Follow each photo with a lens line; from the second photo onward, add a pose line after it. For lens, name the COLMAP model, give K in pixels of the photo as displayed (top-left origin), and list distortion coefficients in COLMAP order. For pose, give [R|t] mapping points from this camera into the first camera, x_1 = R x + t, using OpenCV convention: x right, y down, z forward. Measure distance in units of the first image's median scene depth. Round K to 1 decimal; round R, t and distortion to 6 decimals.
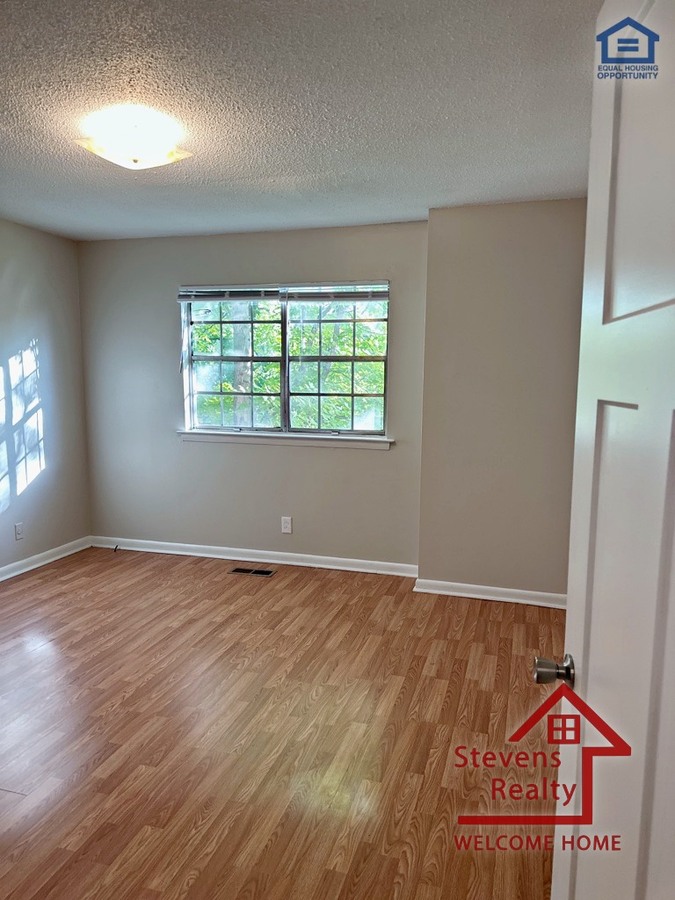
lens RADIAL K [[634.2, 0, 349.8], [0, 634.2, 452.9], [0, 0, 1]] dist [0.119469, -0.204343]
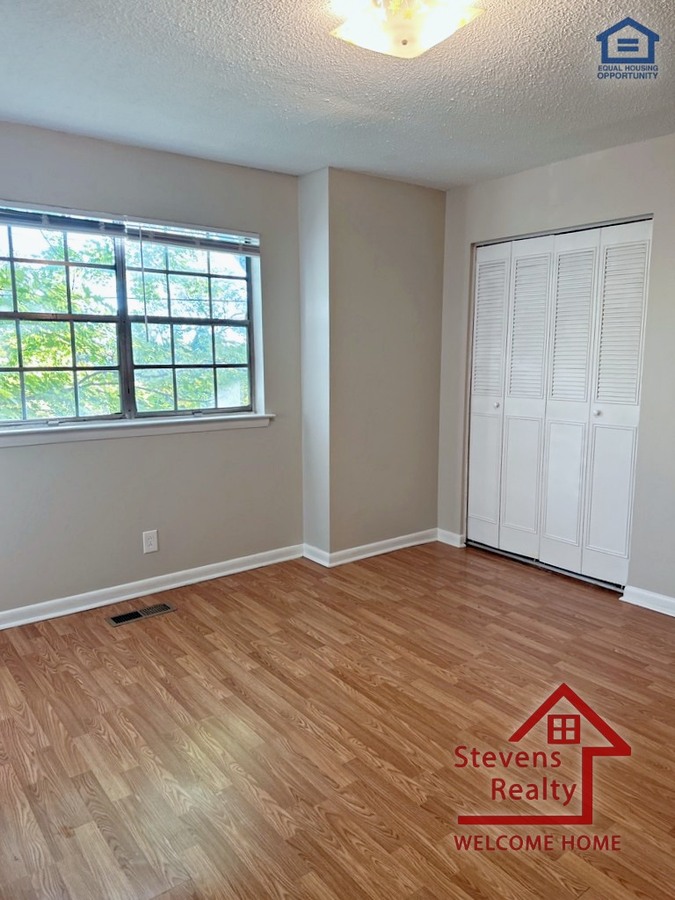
lens RADIAL K [[634.2, 0, 349.8], [0, 634.2, 452.9], [0, 0, 1]] dist [0.119469, -0.204343]
pose [[0.577223, -0.135610, 0.805248, -0.620704], [0.107642, 0.990145, 0.089588, -0.036740], [-0.809461, 0.034966, 0.586132, 0.398414]]
